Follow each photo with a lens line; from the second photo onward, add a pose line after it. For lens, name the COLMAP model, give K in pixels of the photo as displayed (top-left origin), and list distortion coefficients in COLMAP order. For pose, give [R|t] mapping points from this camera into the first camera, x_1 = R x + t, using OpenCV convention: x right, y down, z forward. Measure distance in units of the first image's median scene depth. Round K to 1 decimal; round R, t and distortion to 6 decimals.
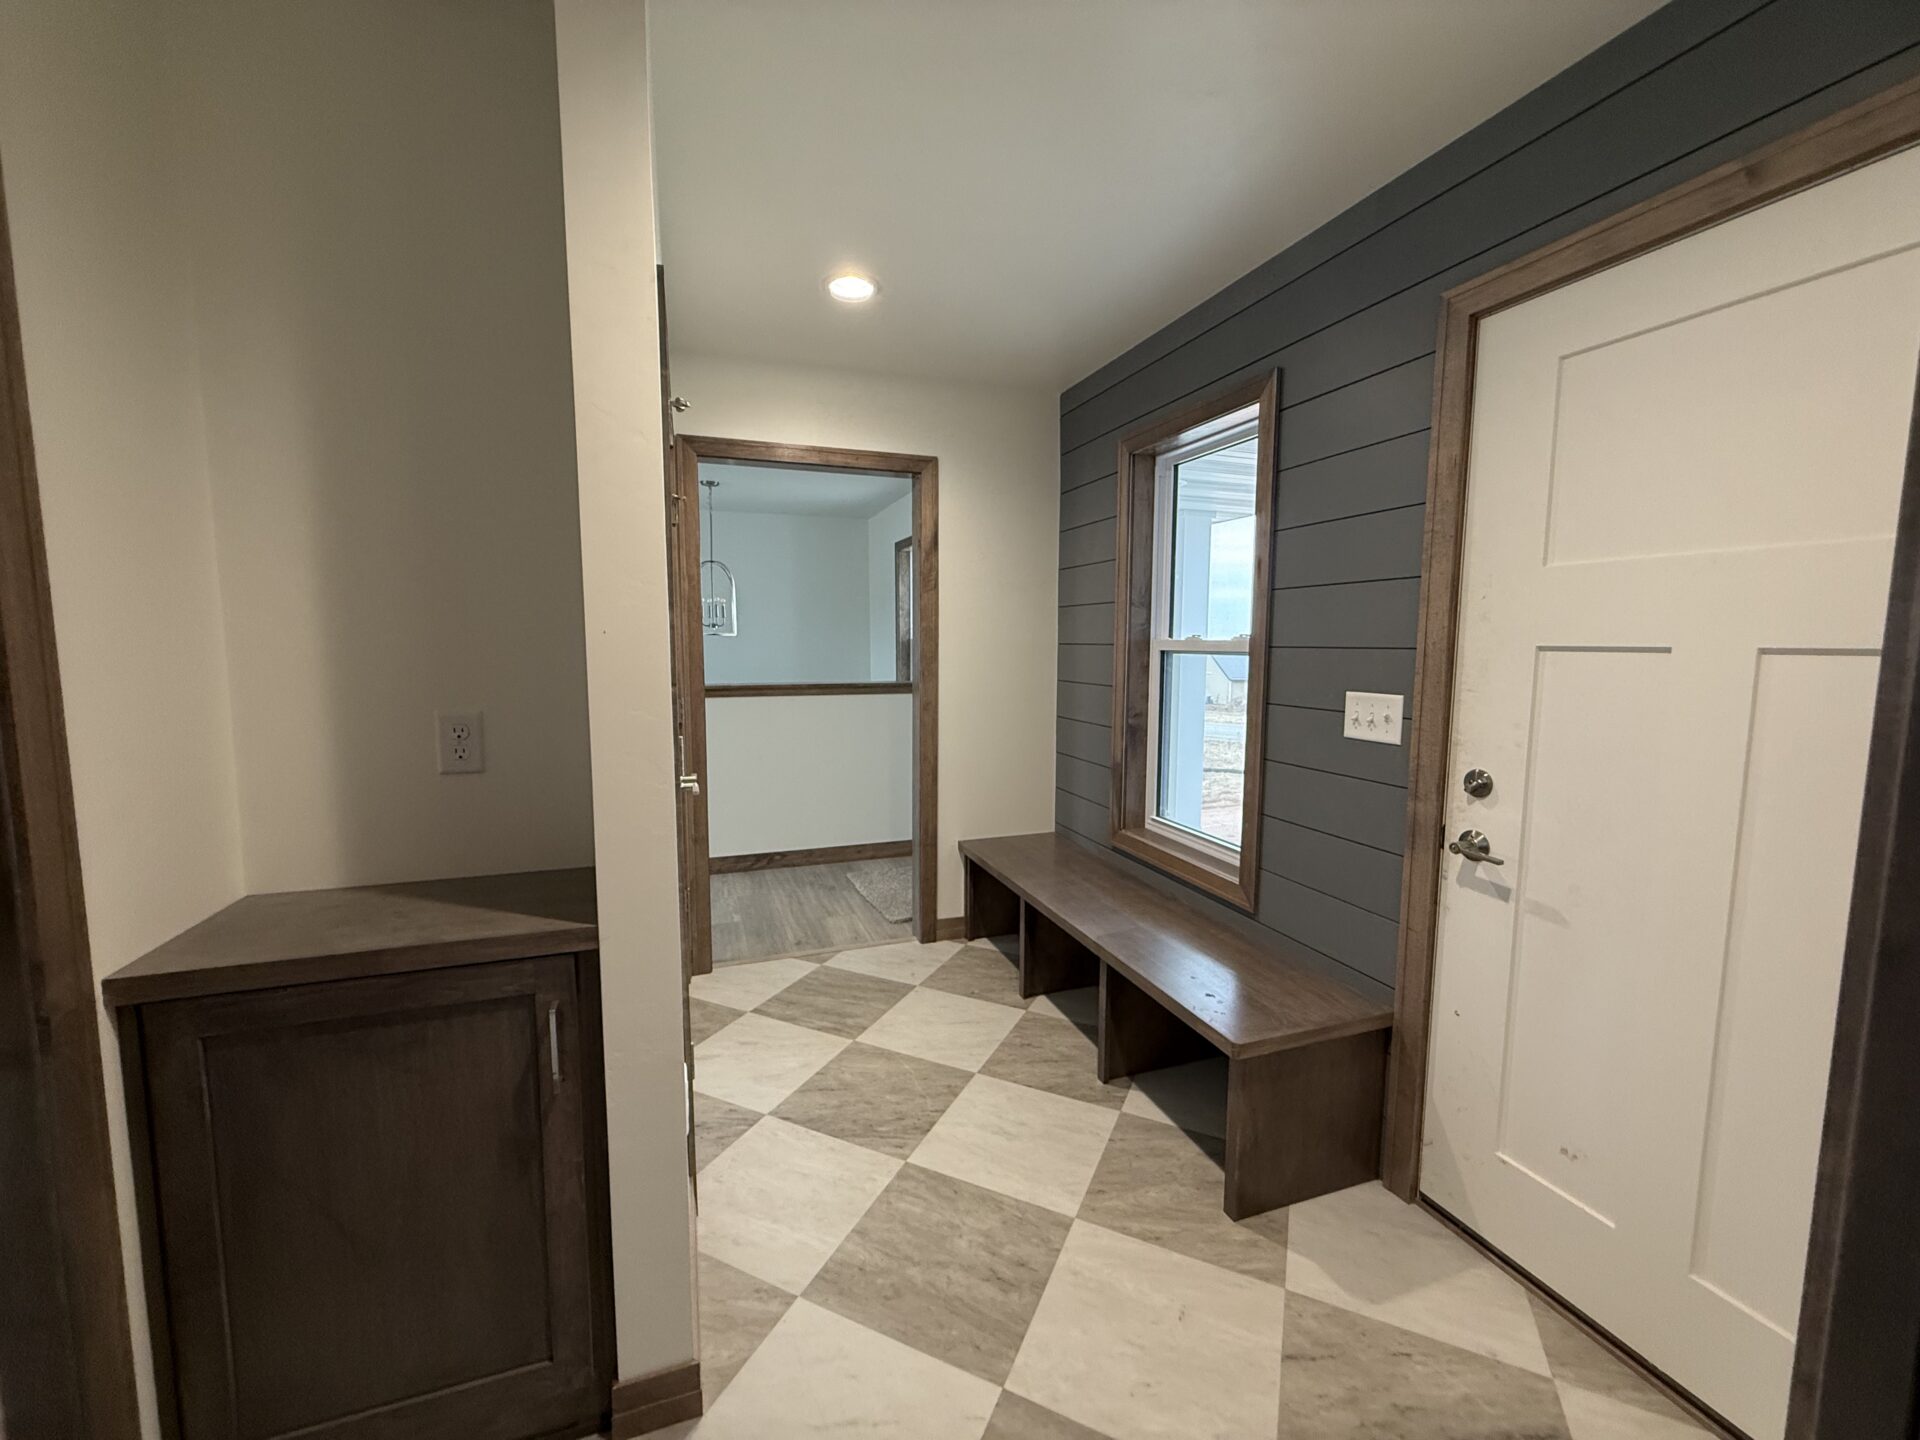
lens RADIAL K [[763.3, 0, 956.3], [0, 763.3, 716.4], [0, 0, 1]] dist [-0.001530, 0.000385]
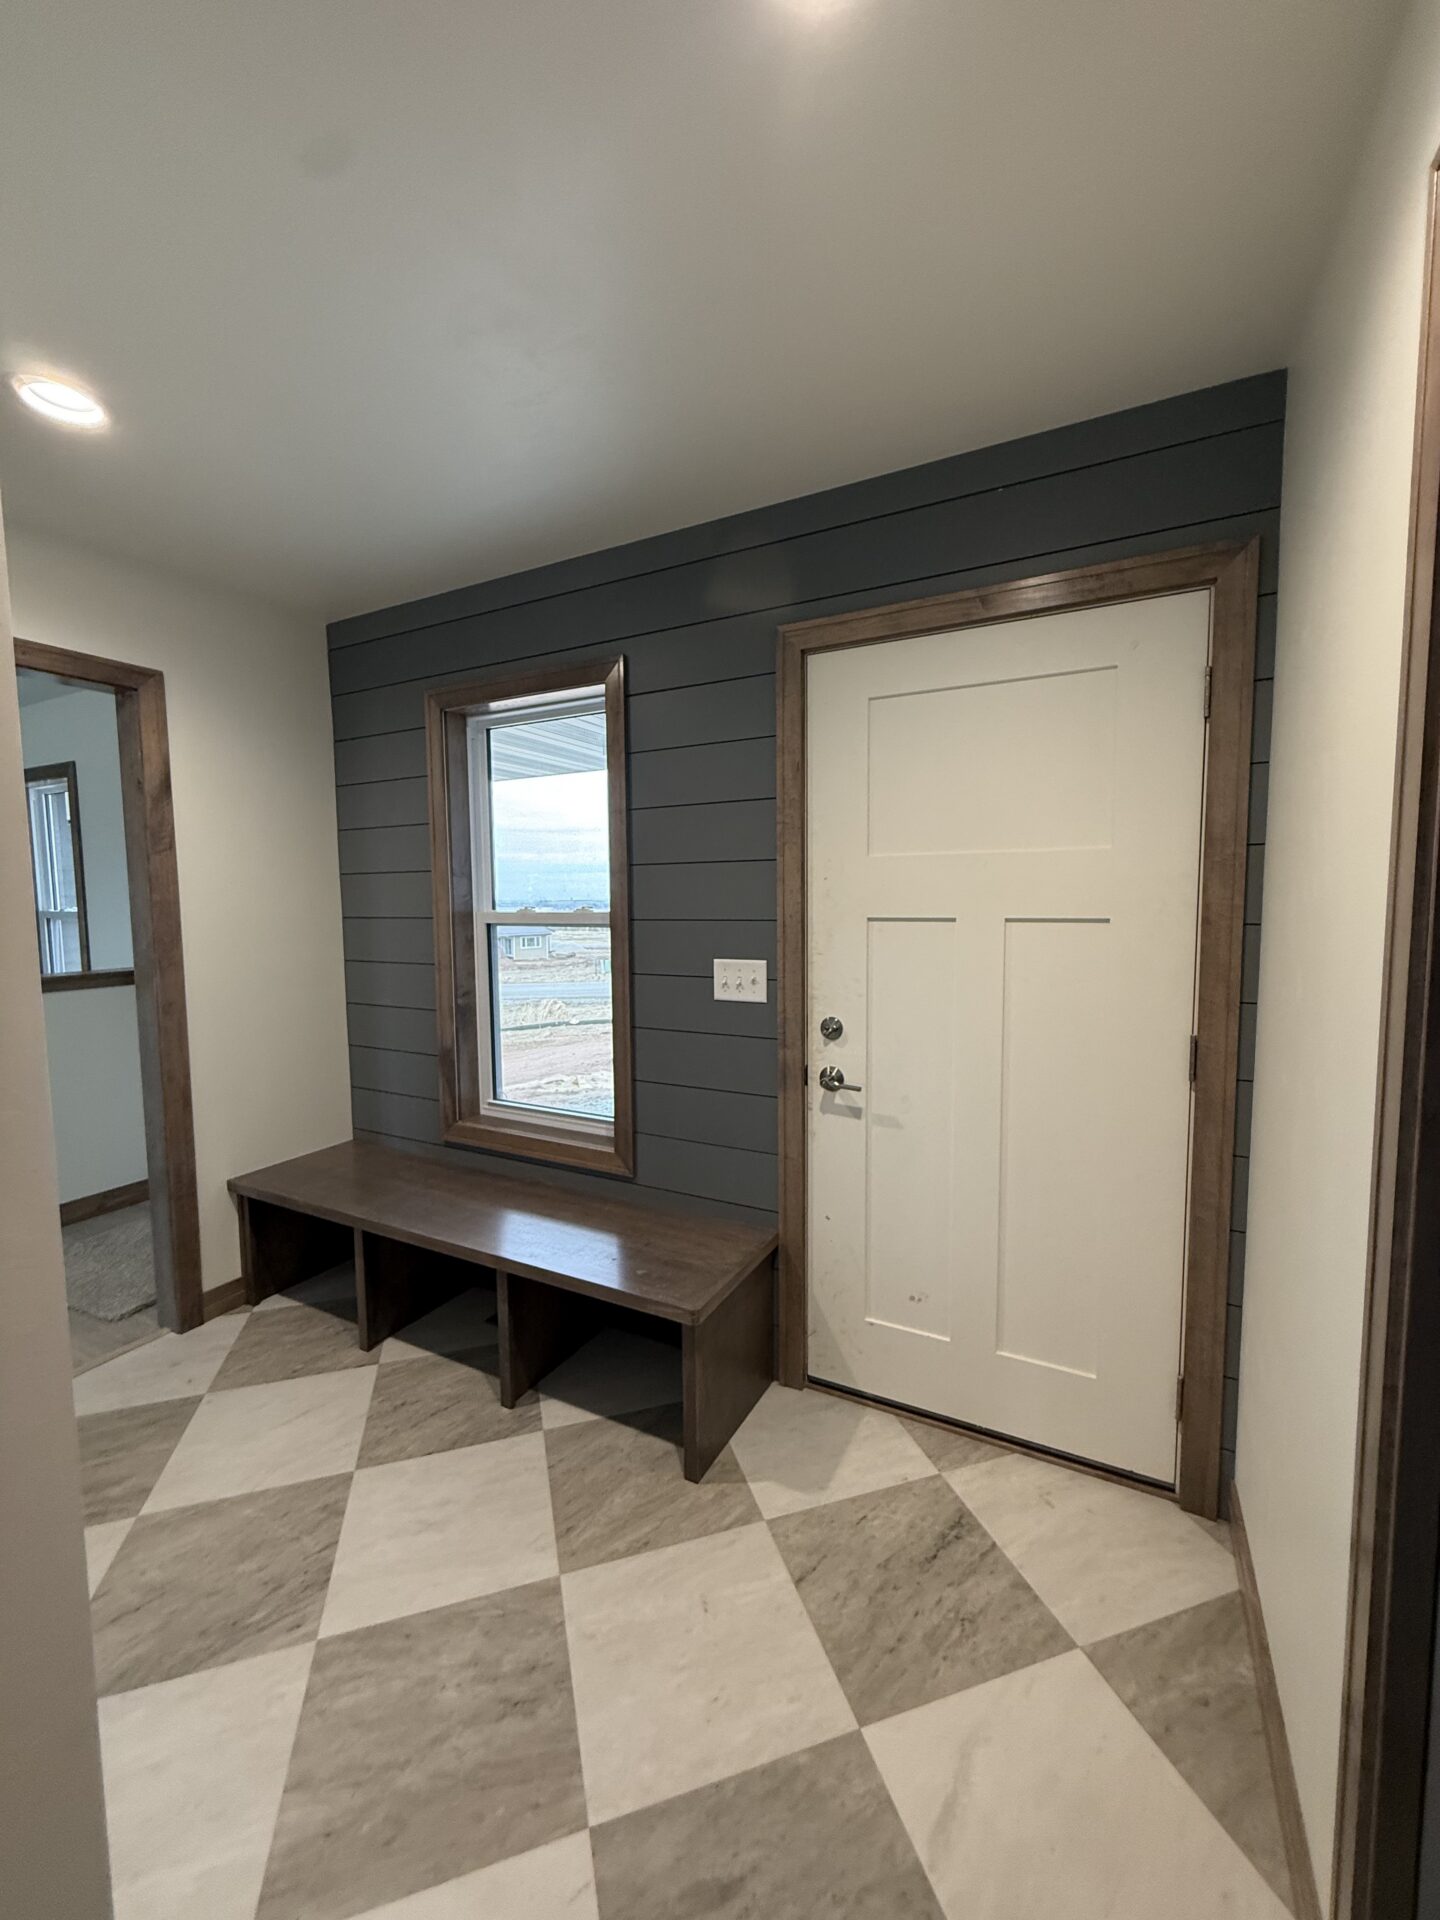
lens RADIAL K [[763.3, 0, 720.7], [0, 763.3, 955.1], [0, 0, 1]] dist [-0.001530, 0.000385]
pose [[0.734857, -0.062168, 0.675367, -0.221751], [0.079711, 0.996805, 0.005025, -0.040756], [-0.673522, 0.050141, 0.737465, 0.160161]]
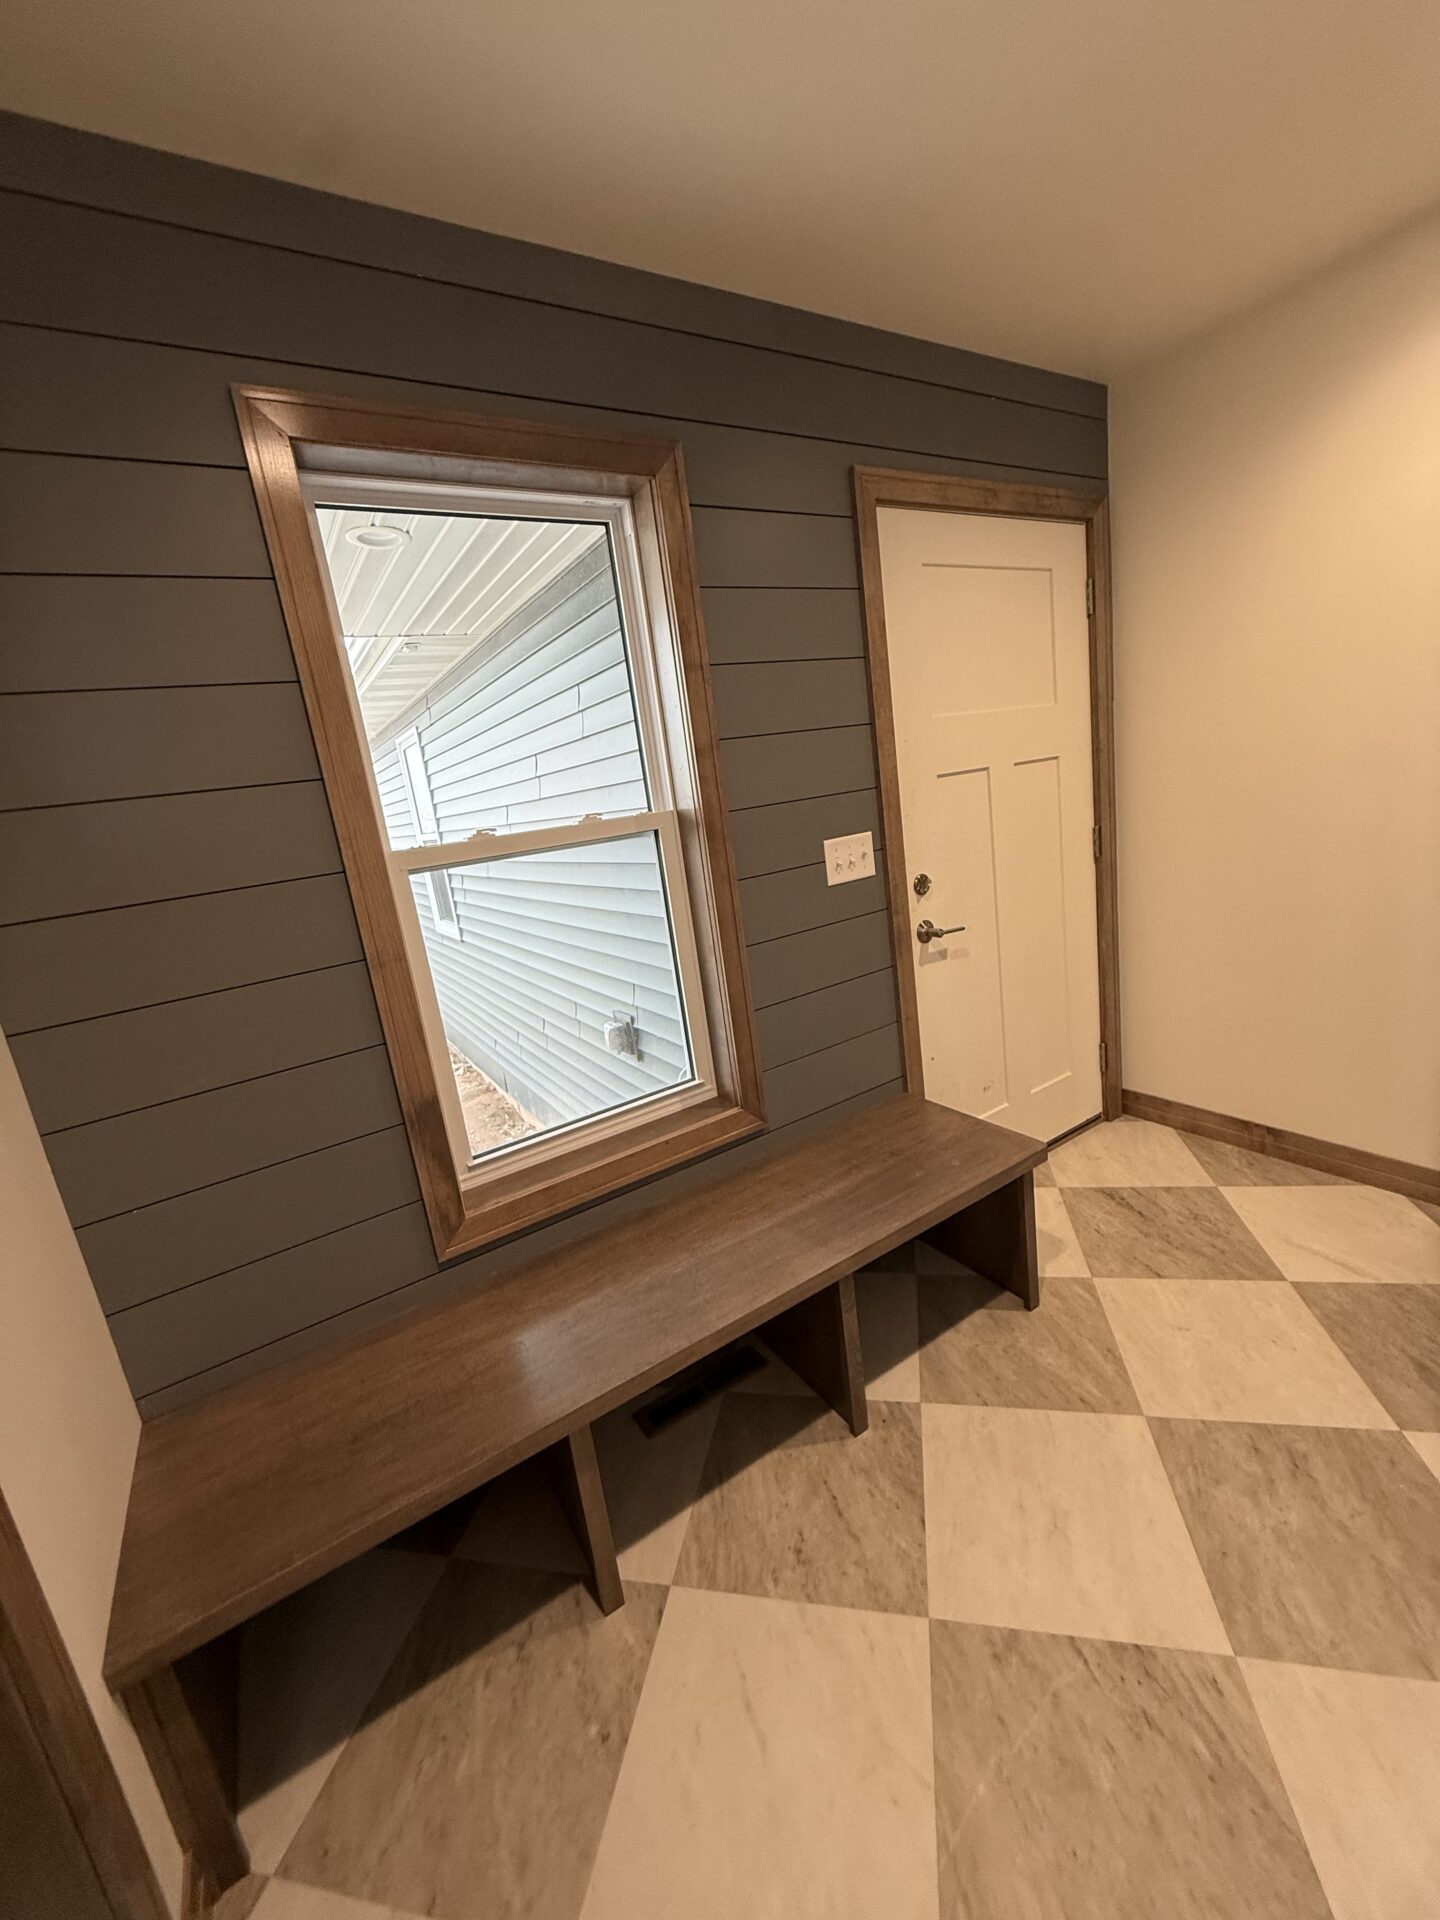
lens RADIAL K [[763.3, 0, 720.7], [0, 763.3, 955.1], [0, 0, 1]] dist [-0.001530, 0.000385]
pose [[-0.217393, -0.184618, 0.958466, -0.420259], [0.229162, 0.944850, 0.233973, -0.147431], [-0.948802, 0.270508, -0.163096, 1.257869]]
